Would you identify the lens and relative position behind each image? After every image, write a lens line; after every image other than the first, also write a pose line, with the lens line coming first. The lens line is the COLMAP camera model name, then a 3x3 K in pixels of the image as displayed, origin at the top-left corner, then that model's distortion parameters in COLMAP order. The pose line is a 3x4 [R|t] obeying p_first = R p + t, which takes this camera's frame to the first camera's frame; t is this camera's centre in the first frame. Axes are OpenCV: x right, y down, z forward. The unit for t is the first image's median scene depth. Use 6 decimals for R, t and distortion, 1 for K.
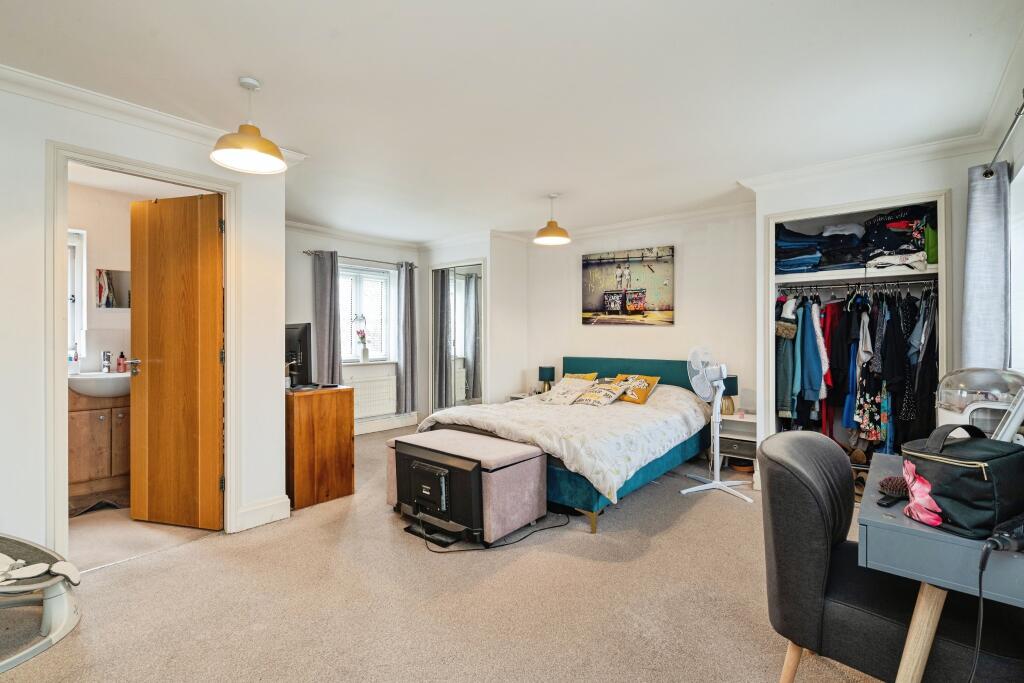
lens RADIAL K [[462.9, 0, 512.1], [0, 462.9, 329.1], [0, 0, 1]] dist [-0.000585, -0.000074]
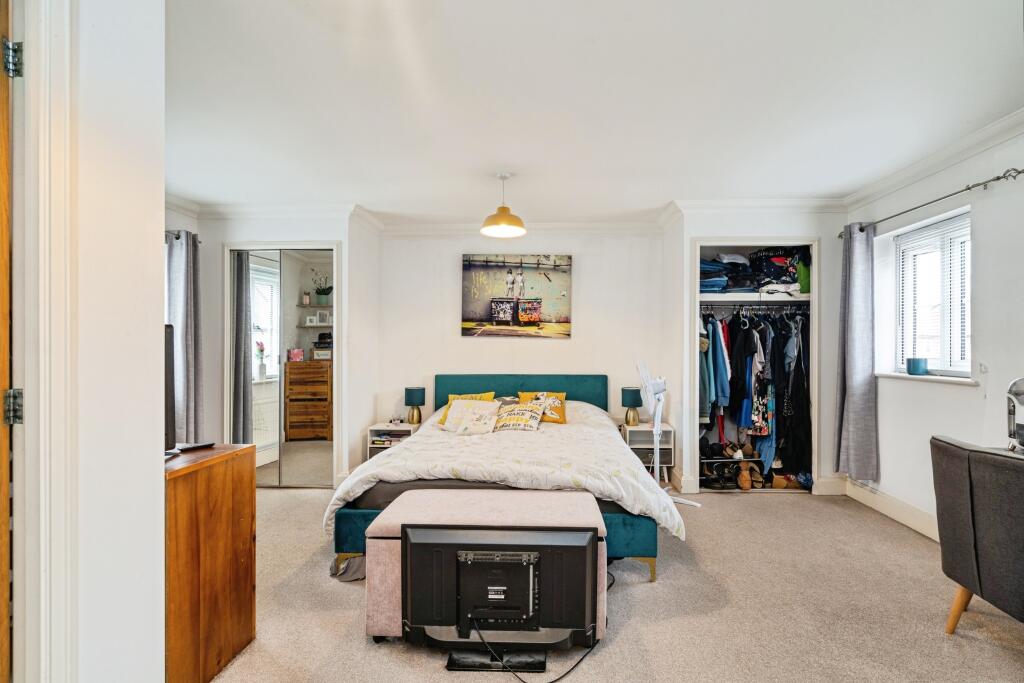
lens RADIAL K [[475.2, 0, 512.0], [0, 475.2, 341.5], [0, 0, 1]] dist [-0.001564, 0.000090]
pose [[0.791377, 0.008164, 0.611274, -0.440708], [-0.007944, 0.999964, -0.003071, 0.003394], [-0.611277, -0.002426, 0.791413, 0.364143]]
